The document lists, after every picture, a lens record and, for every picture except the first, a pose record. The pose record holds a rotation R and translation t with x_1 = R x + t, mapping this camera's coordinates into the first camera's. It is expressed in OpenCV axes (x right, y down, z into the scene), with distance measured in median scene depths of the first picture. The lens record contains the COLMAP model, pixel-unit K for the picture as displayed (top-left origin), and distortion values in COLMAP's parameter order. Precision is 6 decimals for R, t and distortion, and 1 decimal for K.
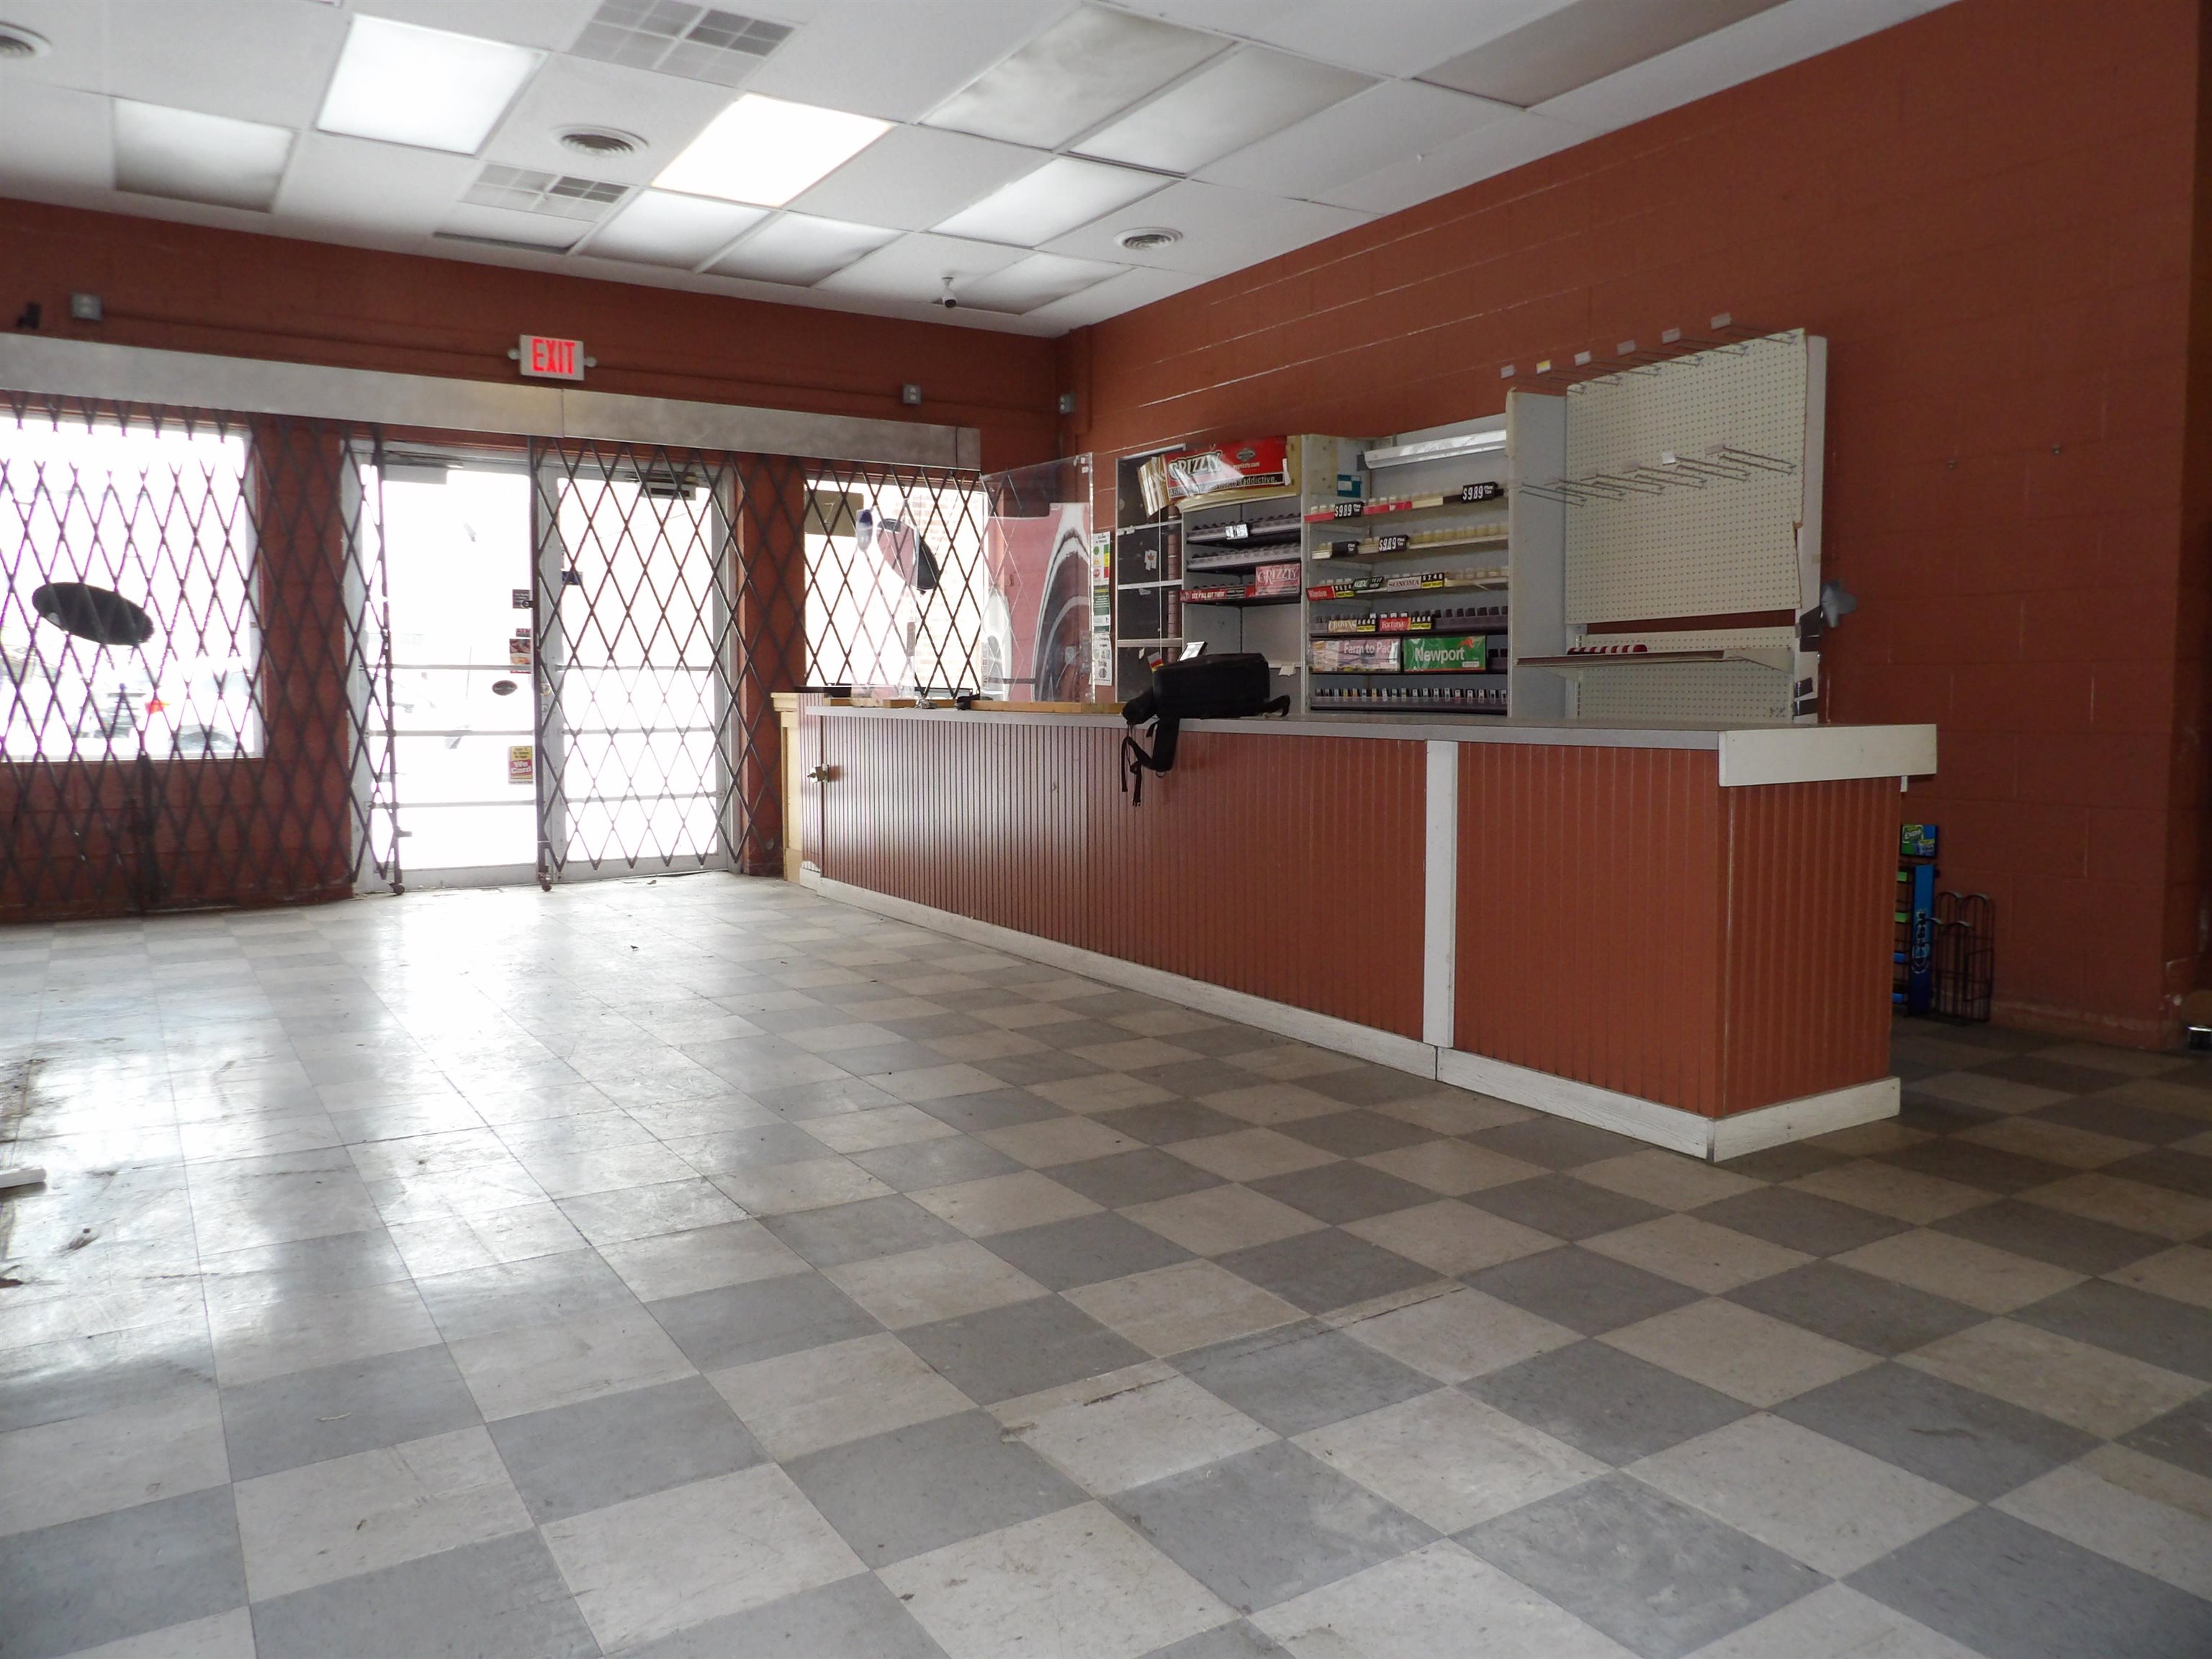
lens RADIAL K [[1580.4, 0, 1110.2], [0, 1580.4, 815.2], [0, 0, 1]] dist [-0.032986, 0.029030]
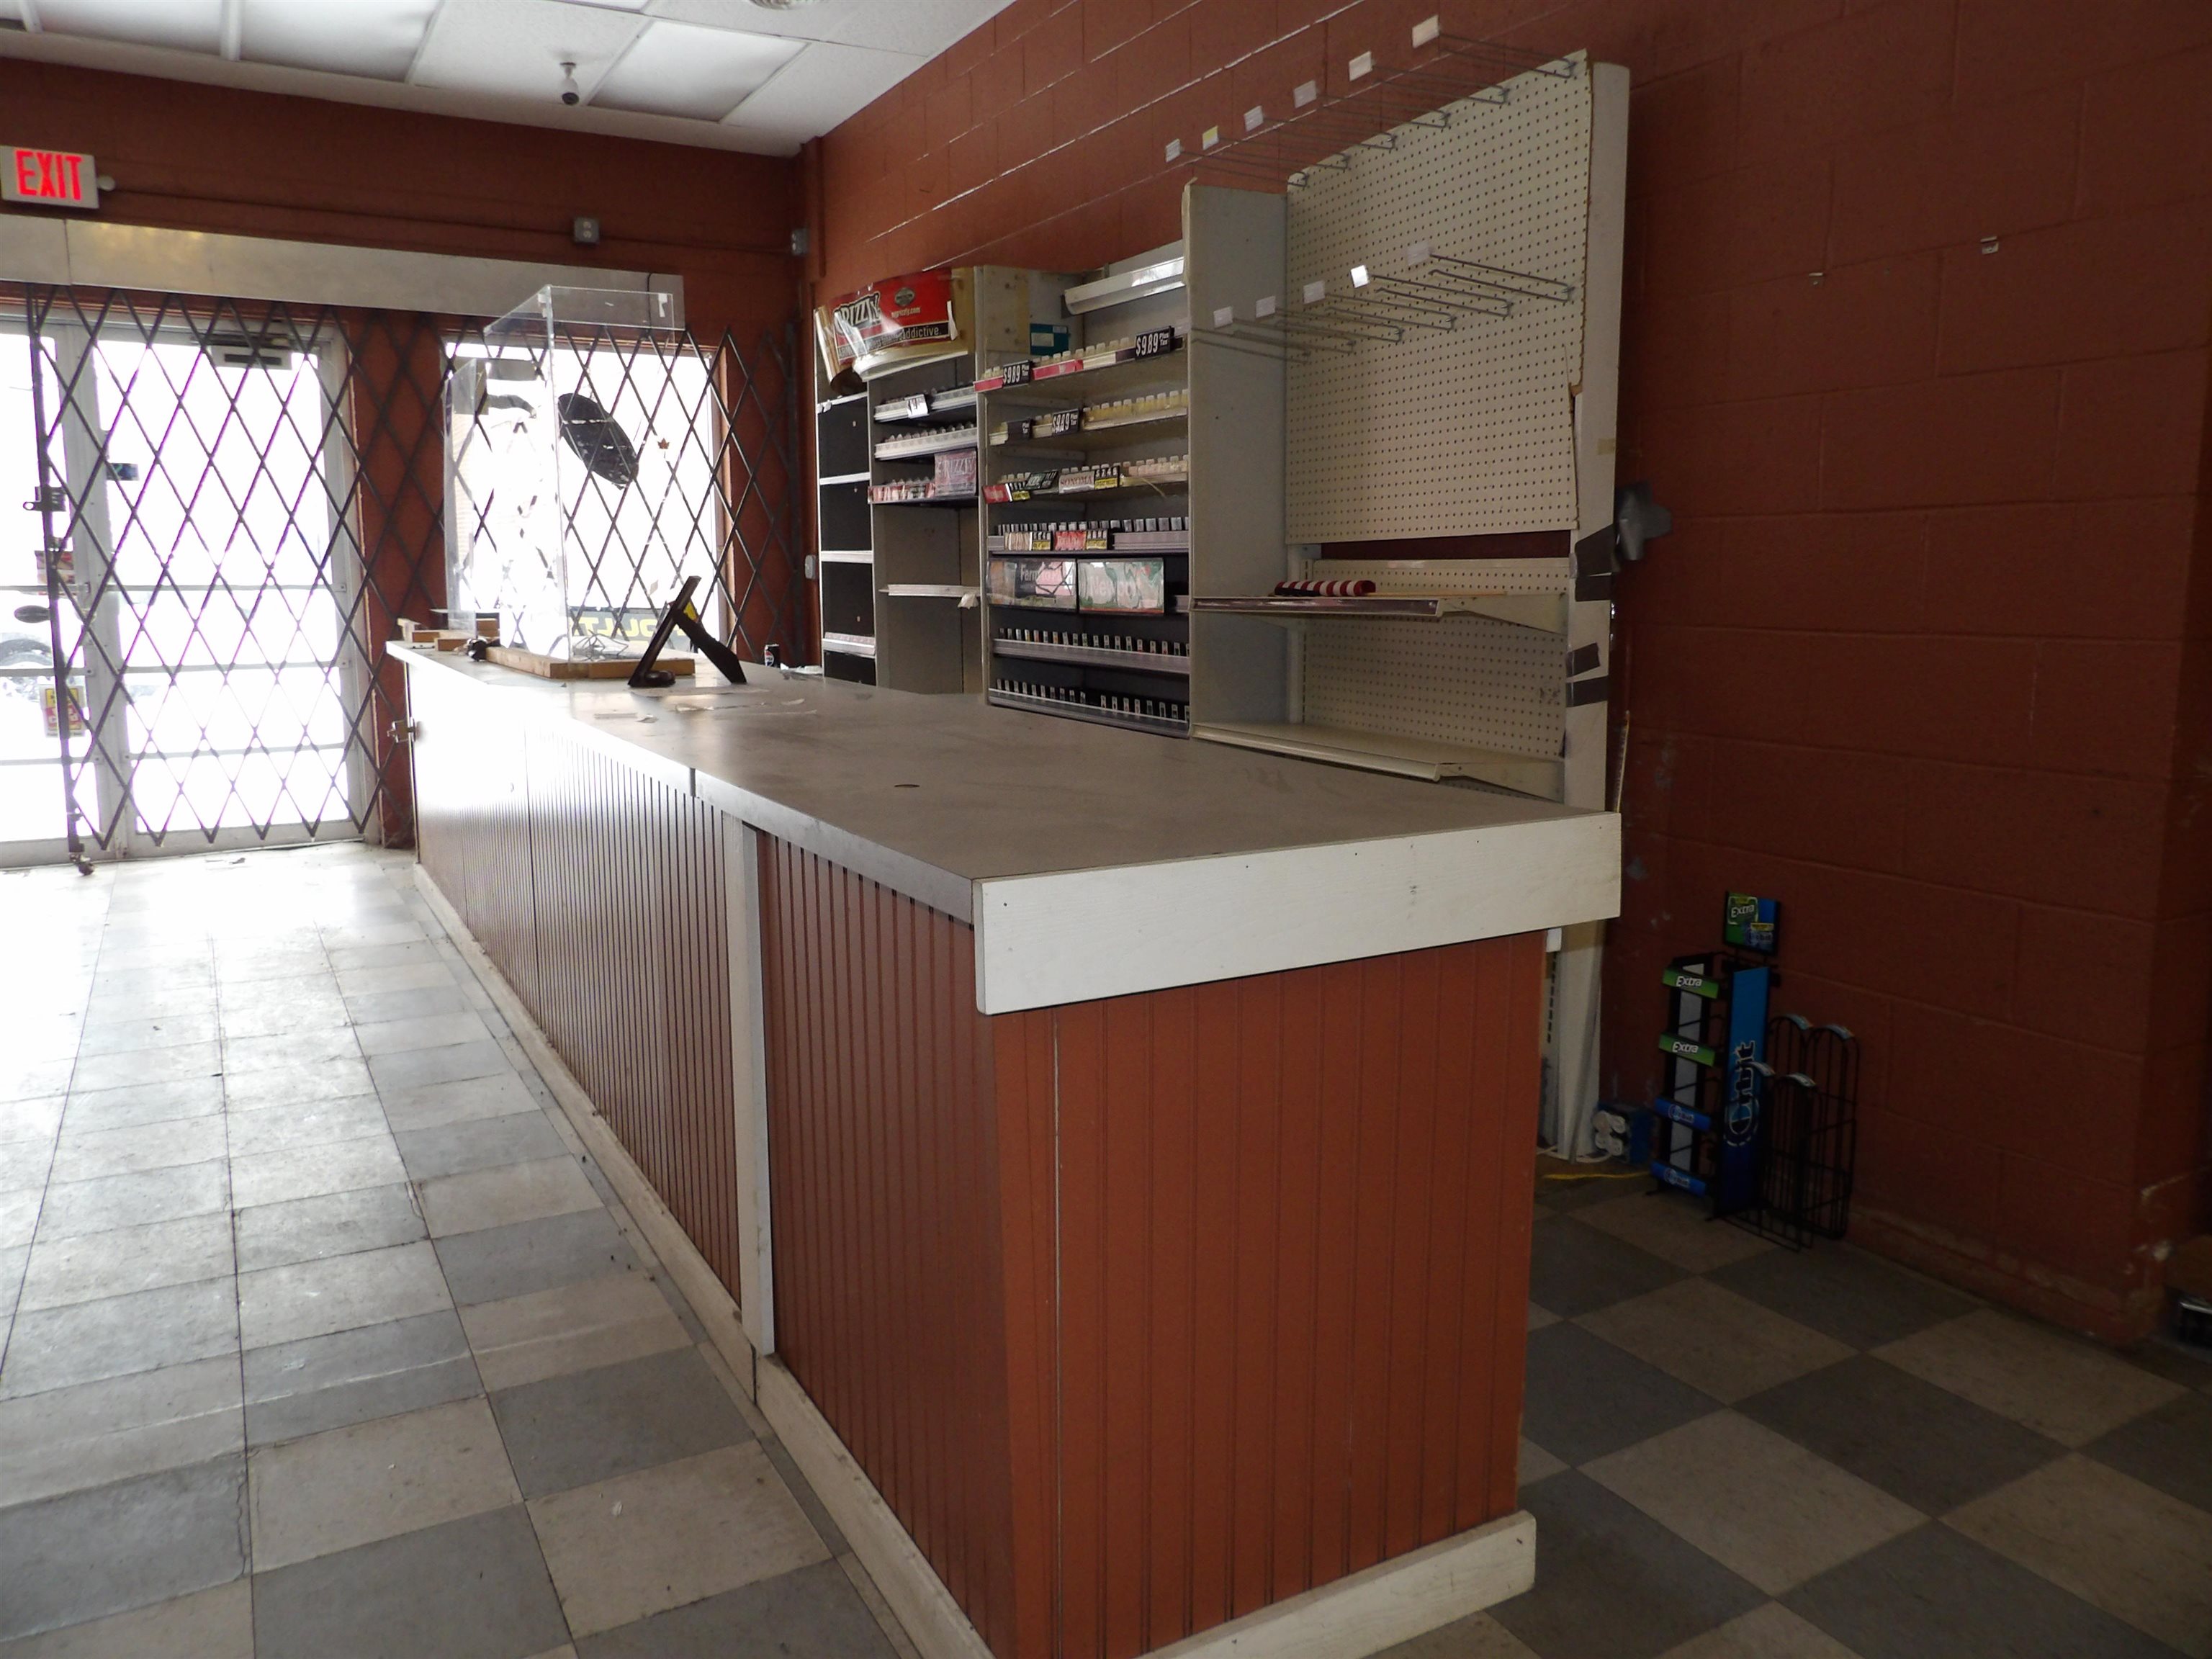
lens RADIAL K [[1580.4, 0, 1085.0], [0, 1580.4, 820.3], [0, 0, 1]] dist [-0.032986, 0.029030]
pose [[0.999050, 0.008914, -0.042659, 0.200725], [-0.005636, 0.997064, 0.076360, -0.047263], [0.043214, -0.076047, 0.996167, 0.275291]]
